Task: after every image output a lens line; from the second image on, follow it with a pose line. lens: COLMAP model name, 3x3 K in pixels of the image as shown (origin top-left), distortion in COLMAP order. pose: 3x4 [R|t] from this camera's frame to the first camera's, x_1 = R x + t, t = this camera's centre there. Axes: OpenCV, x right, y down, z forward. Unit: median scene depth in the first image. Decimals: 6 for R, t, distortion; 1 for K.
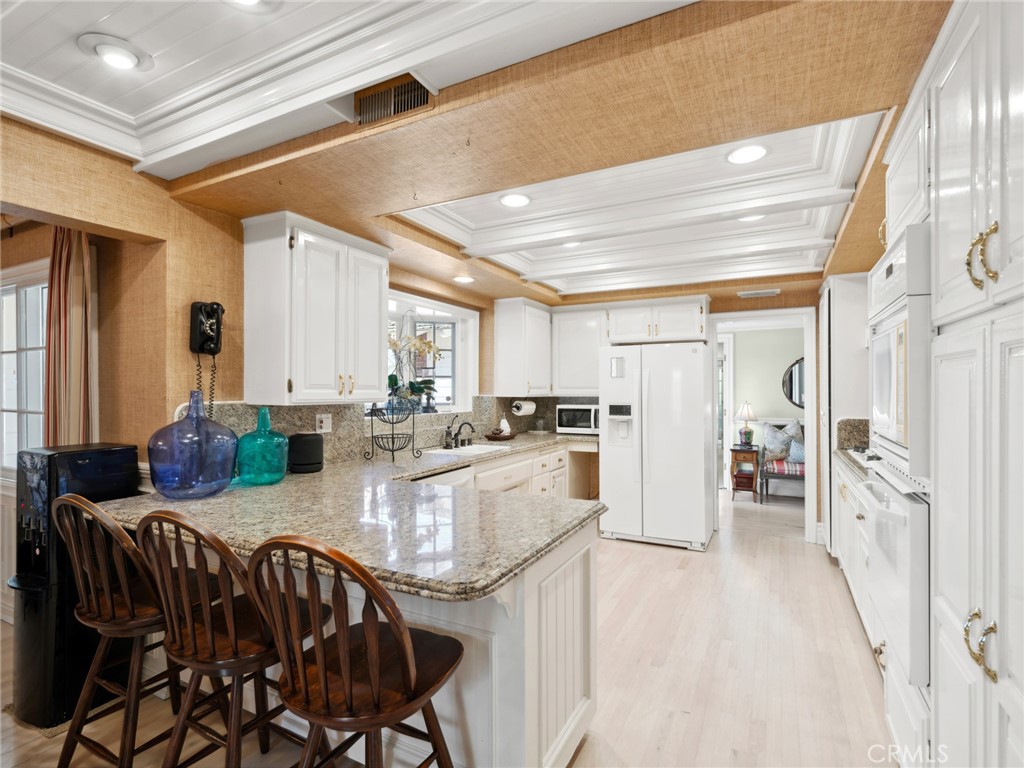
lens RADIAL K [[501.7, 0, 516.7], [0, 501.7, 388.1], [0, 0, 1]] dist [-0.001282, 0.000981]
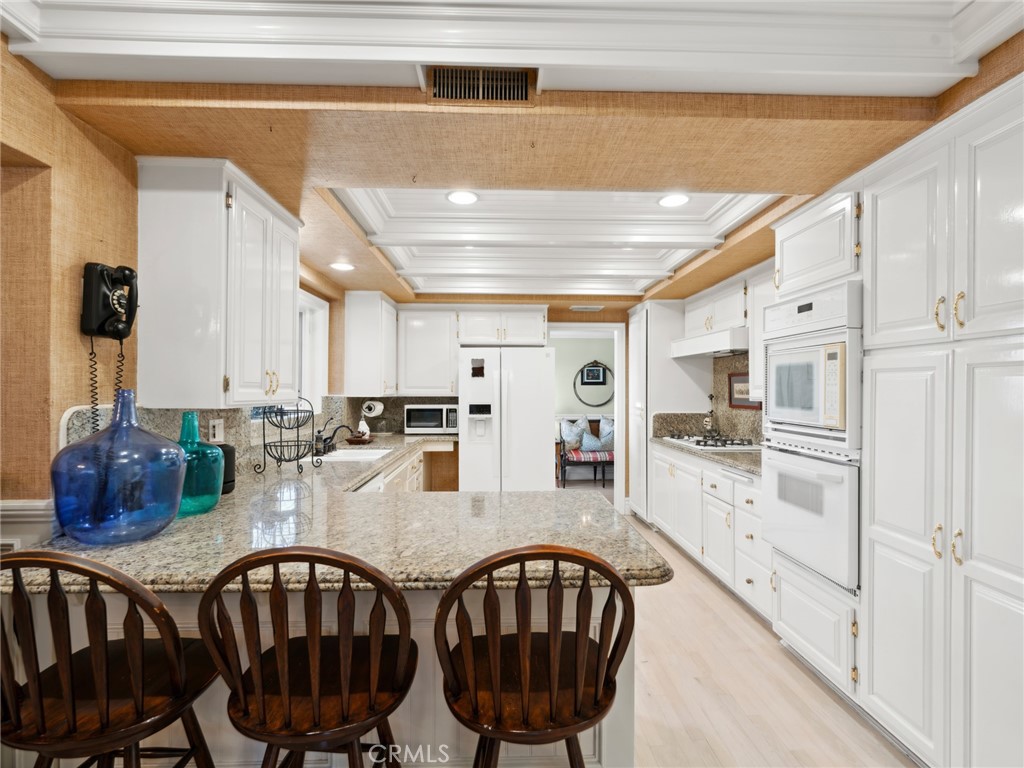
lens RADIAL K [[501.7, 0, 516.8], [0, 501.7, 389.0], [0, 0, 1]] dist [-0.001282, 0.000981]
pose [[0.873733, 0.004375, 0.486387, -0.302581], [-0.005519, 0.999984, 0.000920, 0.000420], [-0.486375, -0.003488, 0.873743, 0.065271]]
